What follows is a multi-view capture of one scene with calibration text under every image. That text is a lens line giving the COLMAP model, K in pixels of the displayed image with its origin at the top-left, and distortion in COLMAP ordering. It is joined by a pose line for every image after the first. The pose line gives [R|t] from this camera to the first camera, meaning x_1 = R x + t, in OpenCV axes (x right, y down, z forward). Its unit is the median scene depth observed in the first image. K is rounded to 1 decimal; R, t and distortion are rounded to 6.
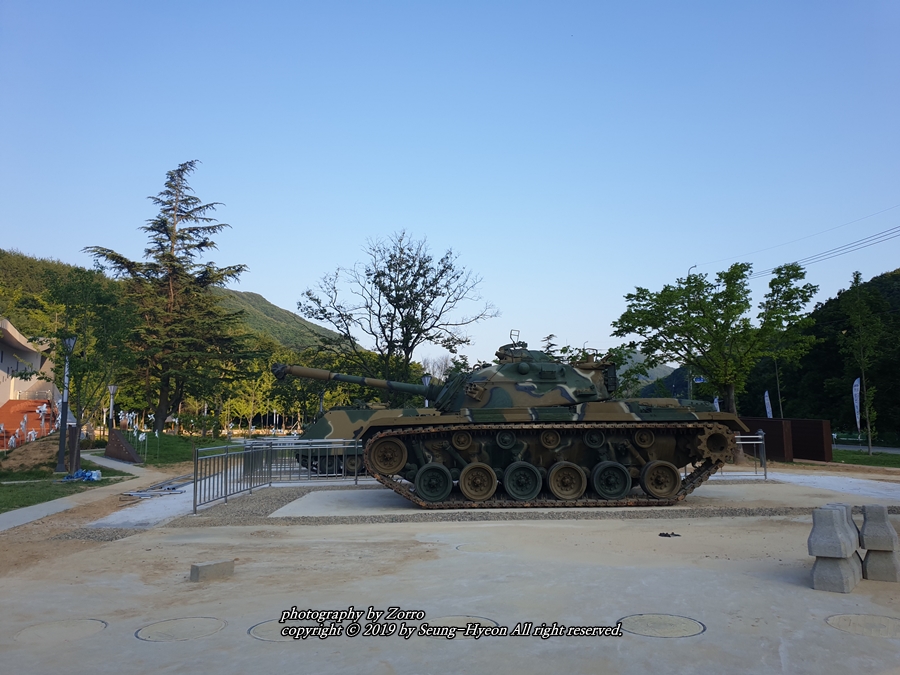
lens RADIAL K [[707.2, 0, 450.0], [0, 707.2, 337.5], [0, 0, 1]] dist [0.001876, 0.000340]
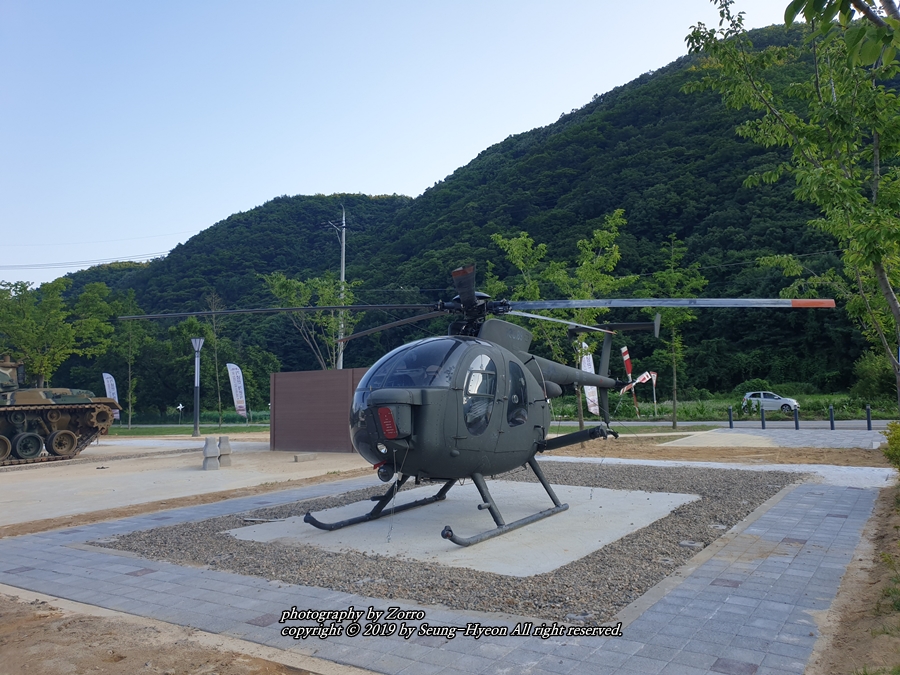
lens RADIAL K [[707.2, 0, 450.0], [0, 707.2, 337.5], [0, 0, 1]] dist [0.001876, 0.000340]
pose [[0.526200, 0.061769, 0.848114, -0.563658], [-0.080398, 0.996504, -0.022695, -0.054758], [-0.846552, -0.056245, 0.529327, -0.484600]]
